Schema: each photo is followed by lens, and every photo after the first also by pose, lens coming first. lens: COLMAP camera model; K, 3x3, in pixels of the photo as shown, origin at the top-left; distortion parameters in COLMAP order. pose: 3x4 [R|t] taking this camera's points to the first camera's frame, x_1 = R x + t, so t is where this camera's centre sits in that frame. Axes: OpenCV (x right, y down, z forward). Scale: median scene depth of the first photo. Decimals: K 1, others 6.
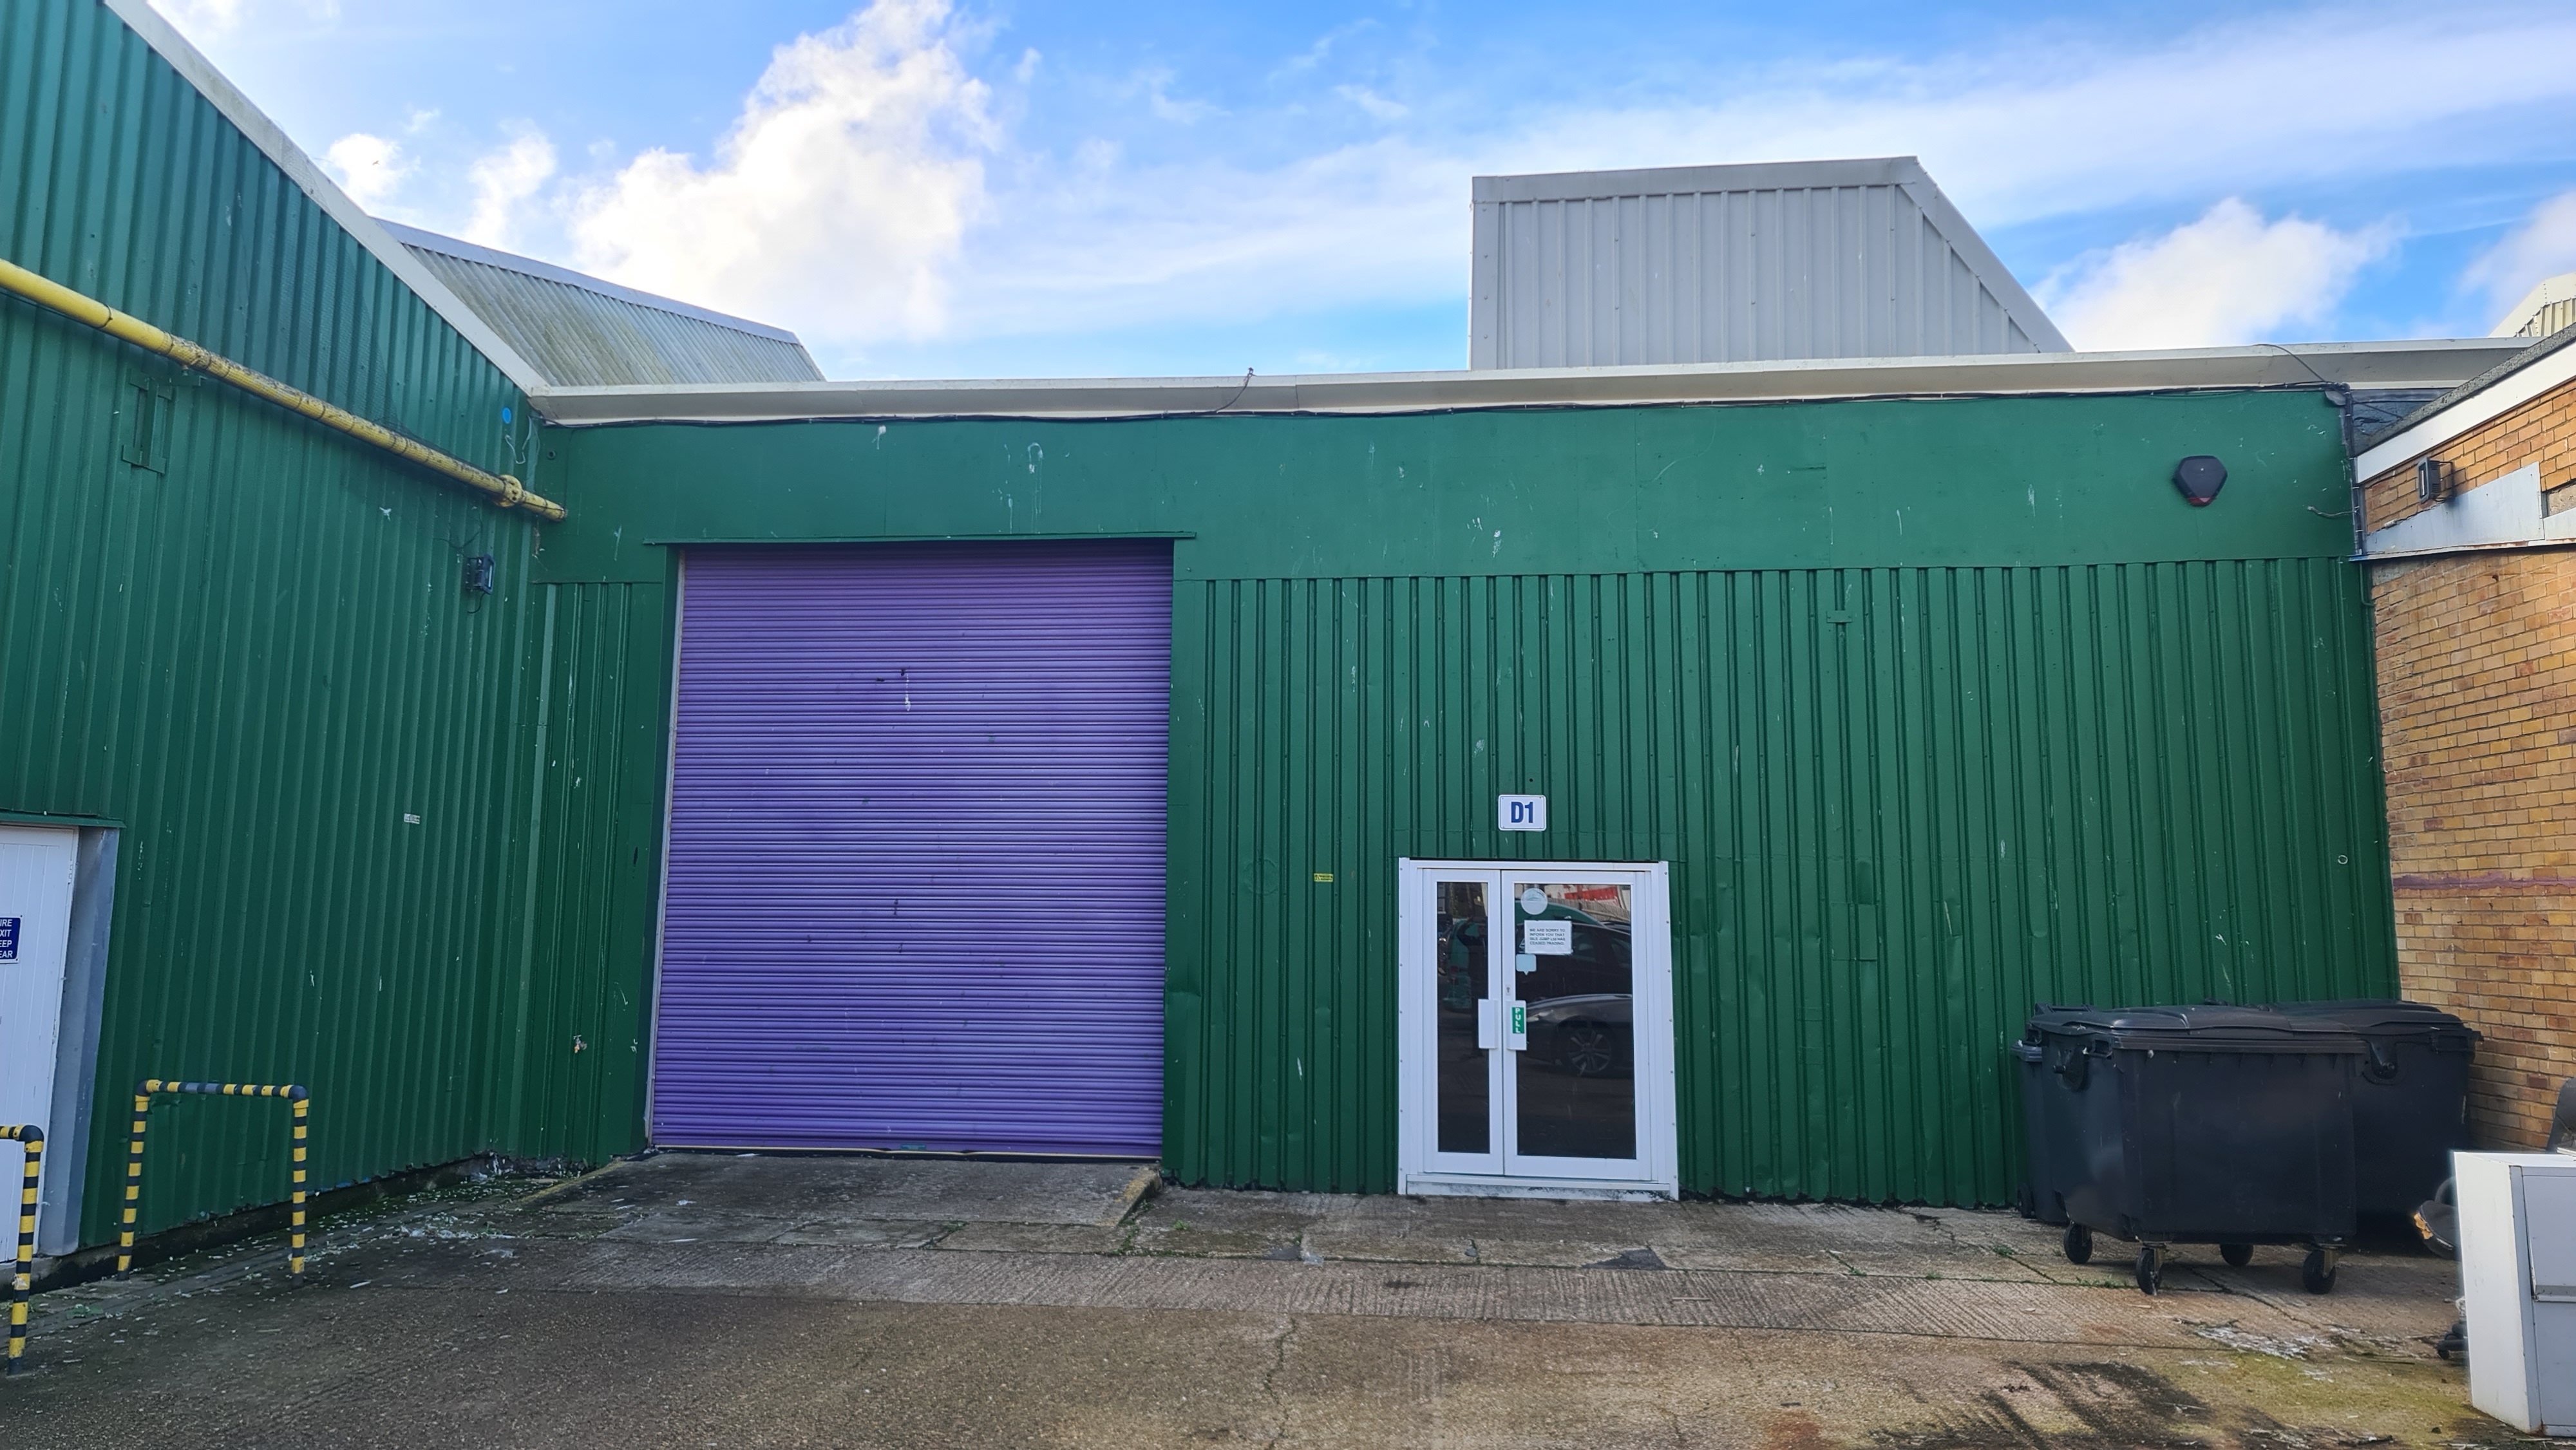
lens RADIAL K [[1760.3, 0, 1293.1], [0, 1760.3, 706.6], [0, 0, 1]] dist [0.034343, -0.001842]
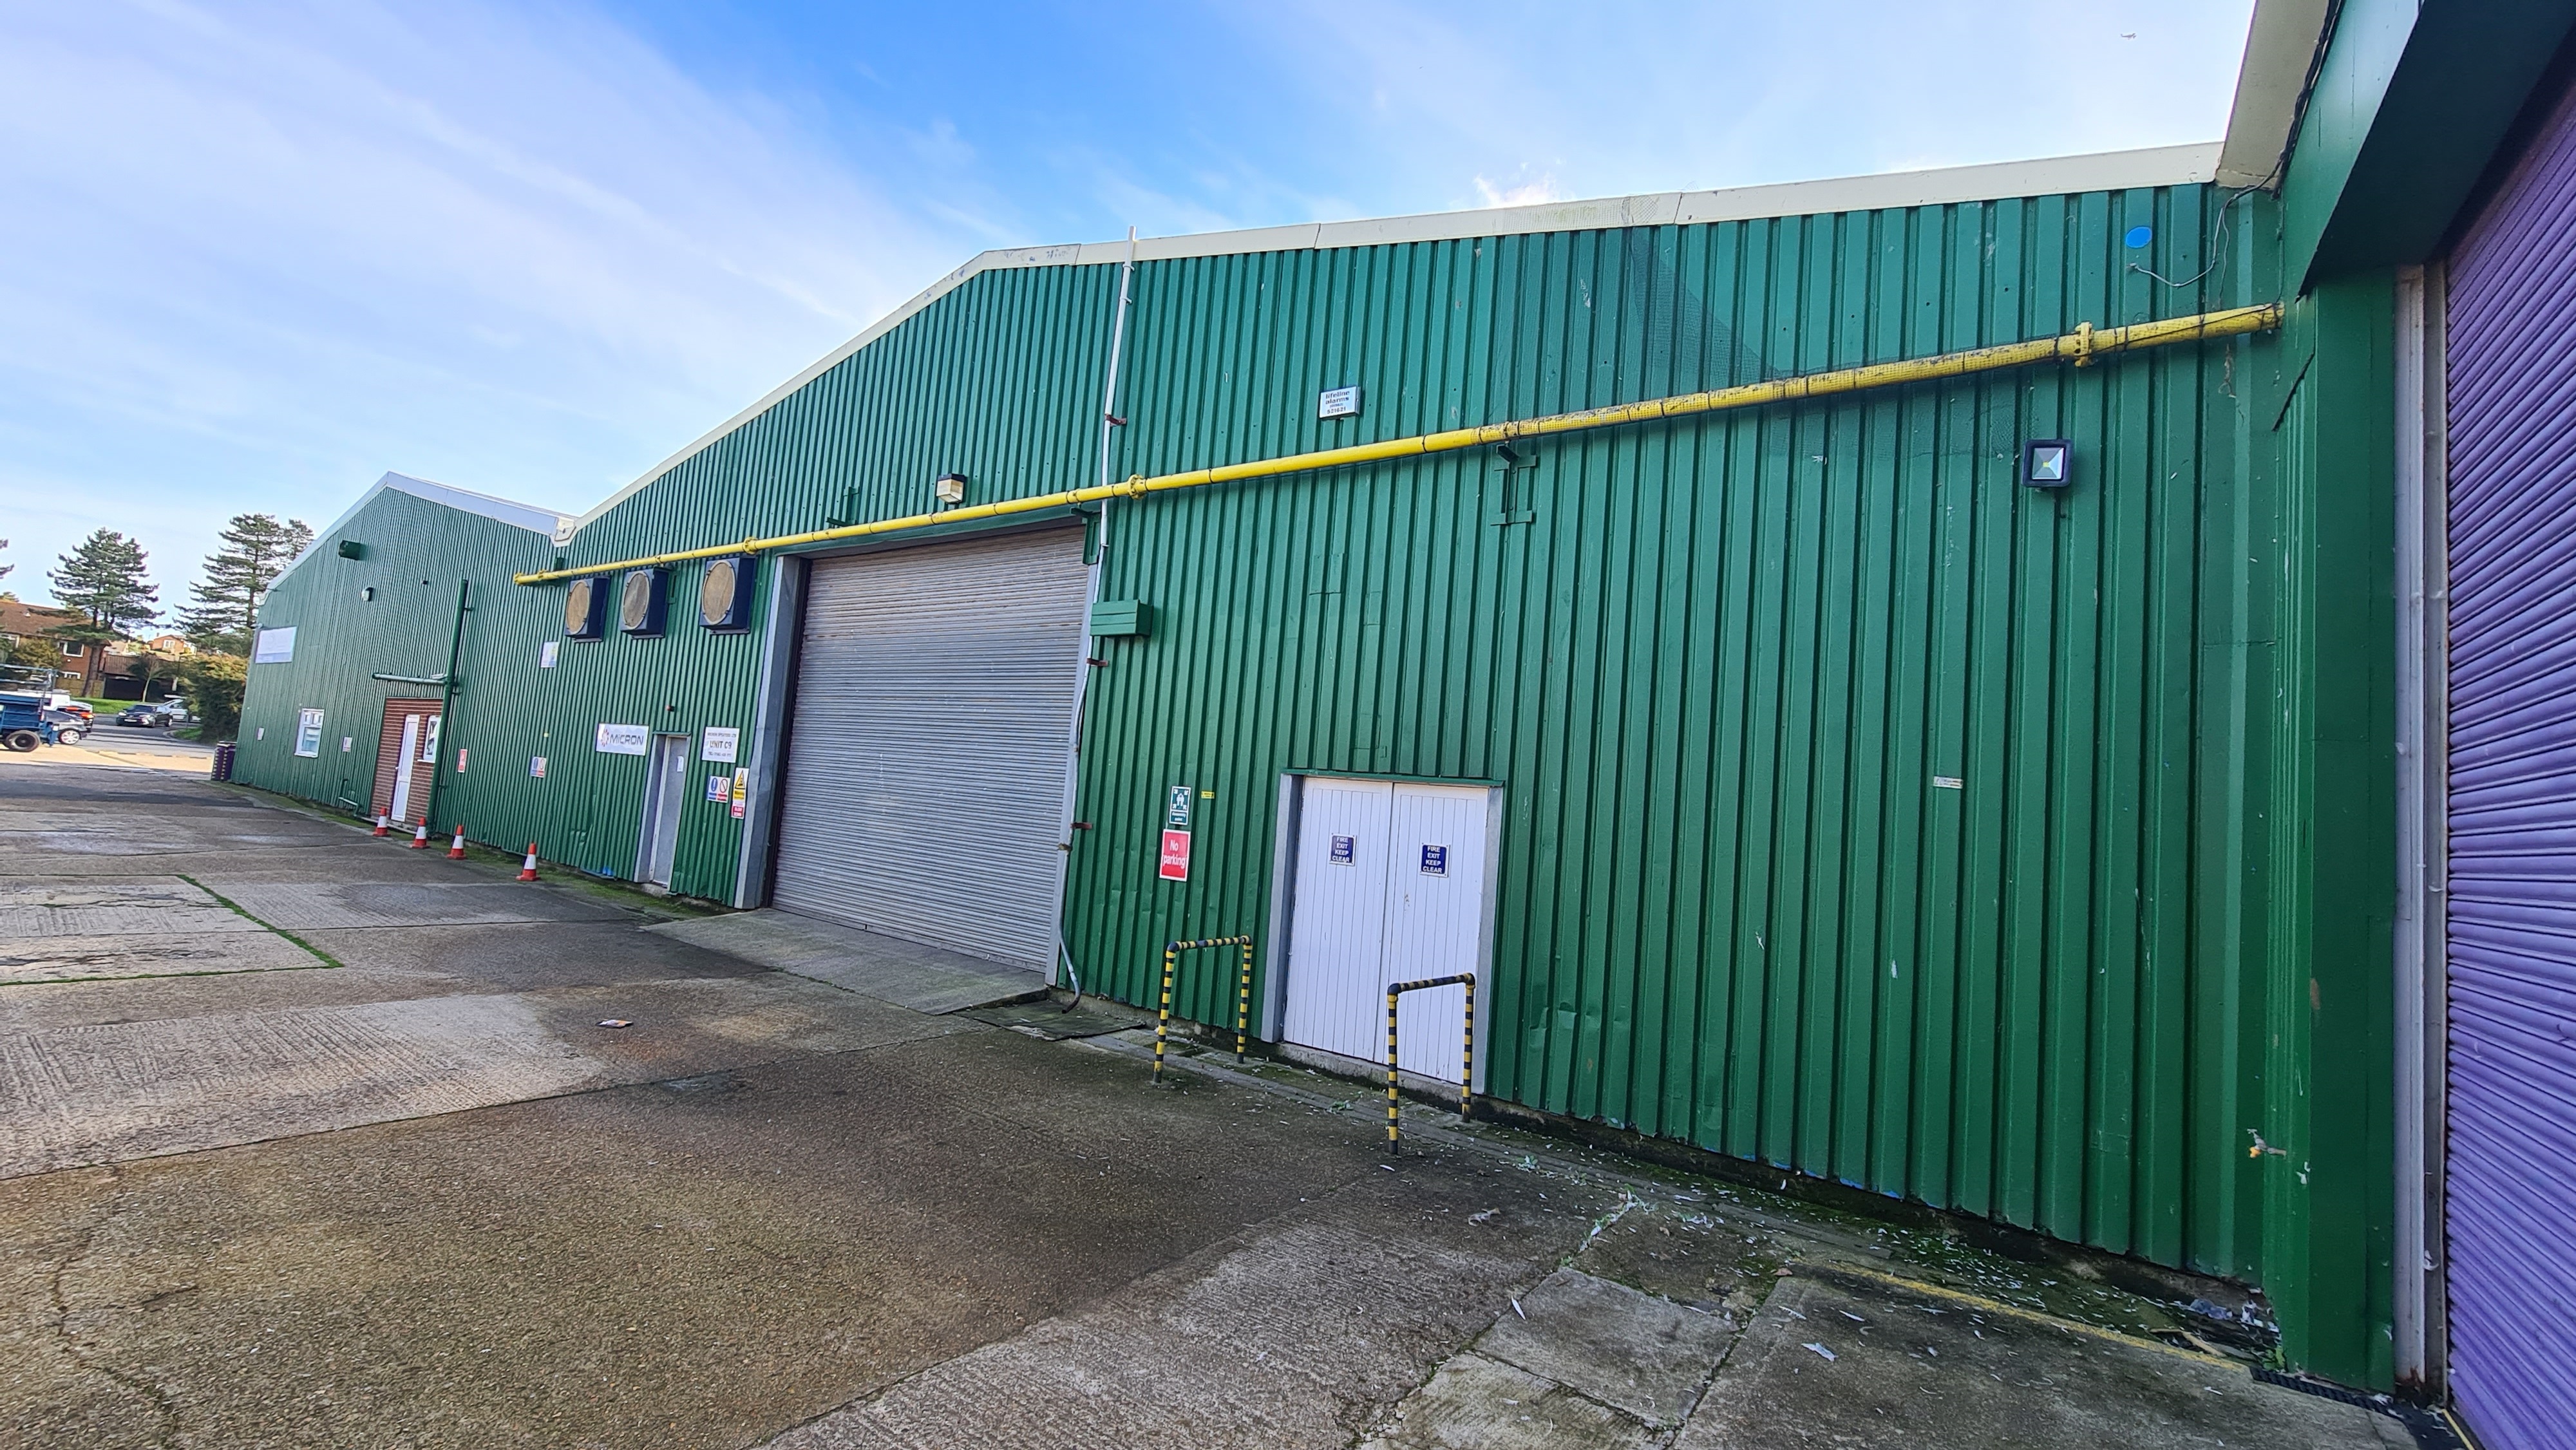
lens RADIAL K [[1061.2, 0, 1257.8], [0, 1061.2, 687.6], [0, 0, 1]] dist [0.002509, 0.000254]
pose [[-0.495673, -0.123029, -0.859751, 0.114384], [0.026688, 0.987291, -0.156666, 0.094365], [0.868099, -0.100600, -0.486090, 1.014889]]
